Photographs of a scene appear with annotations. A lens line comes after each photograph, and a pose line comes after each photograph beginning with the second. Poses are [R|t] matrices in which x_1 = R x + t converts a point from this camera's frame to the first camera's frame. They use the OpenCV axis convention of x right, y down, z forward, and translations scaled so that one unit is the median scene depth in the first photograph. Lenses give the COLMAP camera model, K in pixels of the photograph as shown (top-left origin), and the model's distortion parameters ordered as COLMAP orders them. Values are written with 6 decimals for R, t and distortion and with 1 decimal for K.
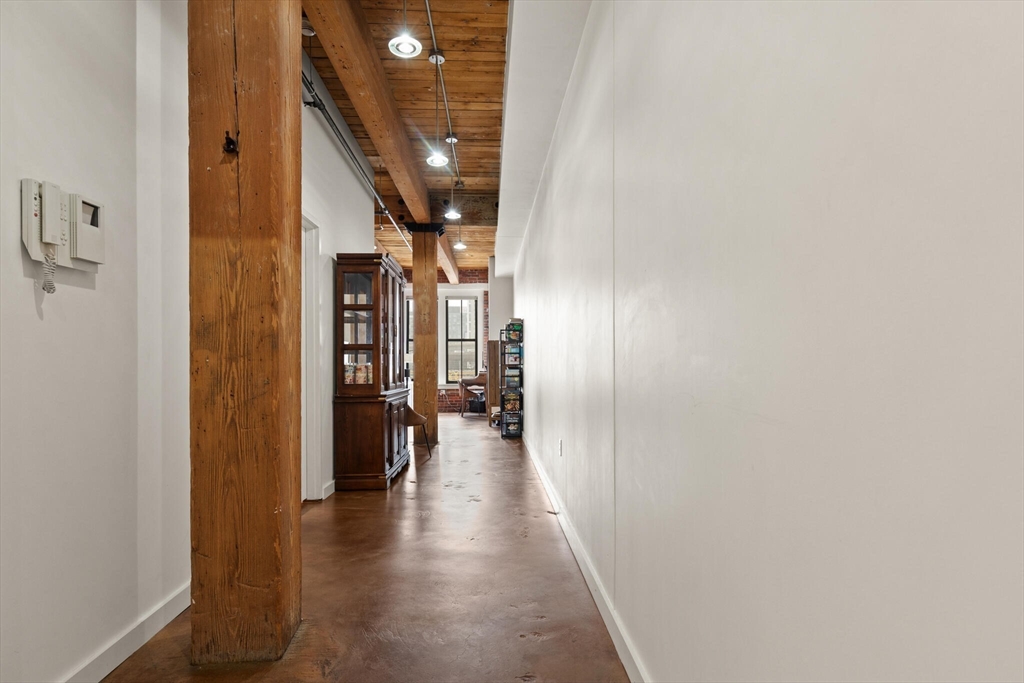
lens RADIAL K [[596.1, 0, 515.2], [0, 596.1, 357.2], [0, 0, 1]] dist [0.008400, 0.000070]
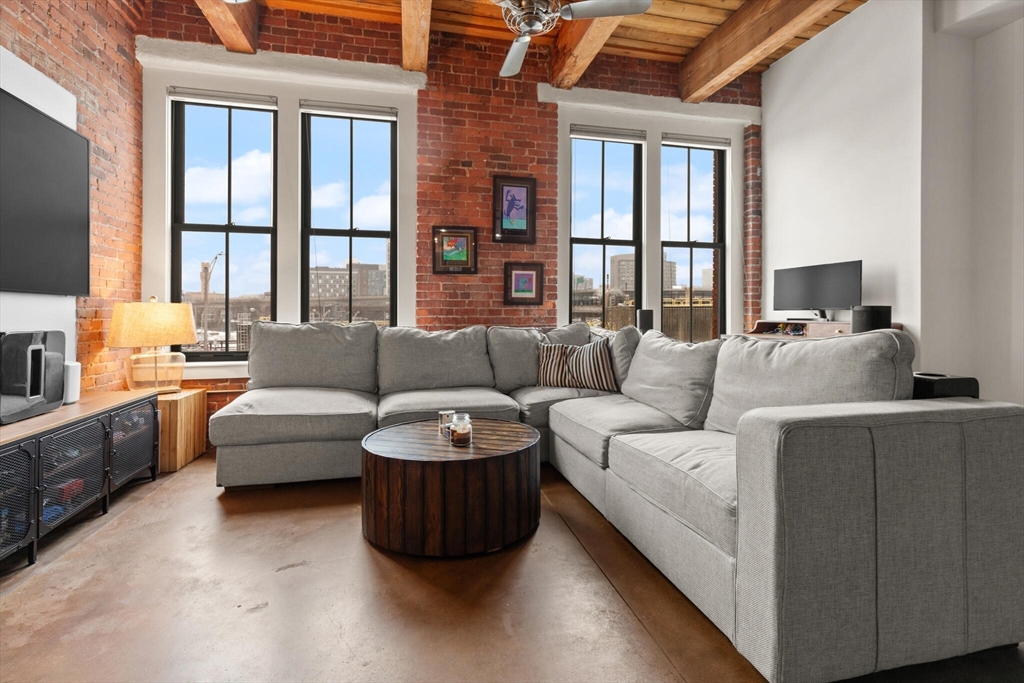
lens RADIAL K [[470.0, 0, 513.3], [0, 470.0, 316.4], [0, 0, 1]] dist [0.003377, -0.001101]
pose [[0.980972, -0.000388, 0.194150, -0.416076], [-0.002861, 0.999861, 0.016454, 0.024870], [-0.194129, -0.016696, 0.980834, 1.063090]]
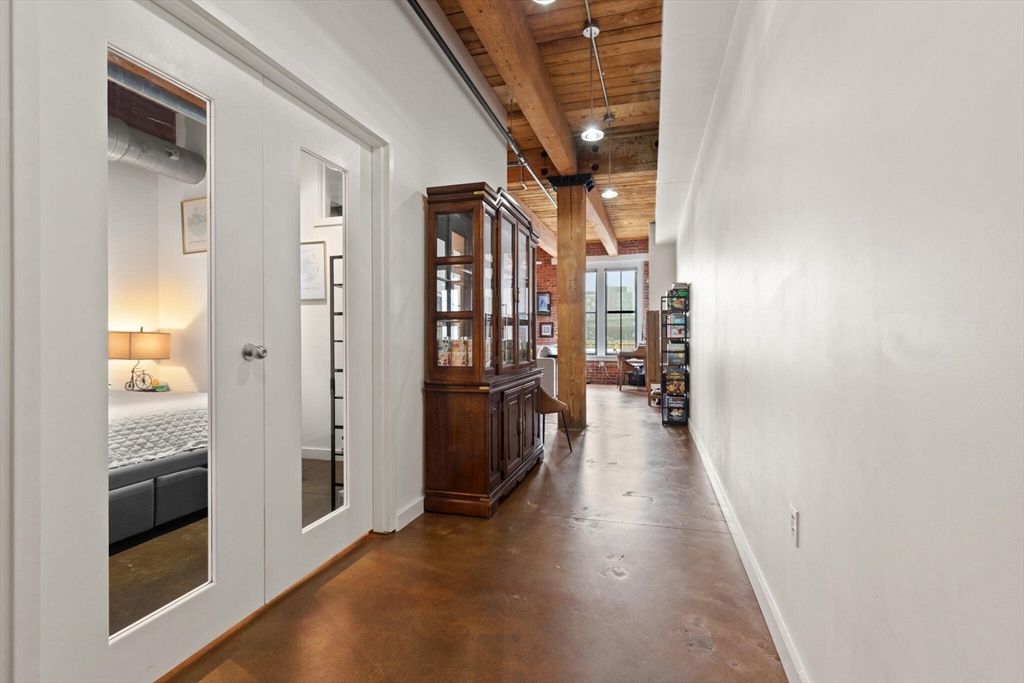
lens RADIAL K [[468.6, 0, 516.7], [0, 468.6, 334.8], [0, 0, 1]] dist [0.001451, 0.000018]
pose [[0.947419, 0.002088, -0.319989, -0.006007], [0.001687, 0.999932, 0.011520, 0.000115], [0.319991, -0.011453, 0.947351, 0.305683]]
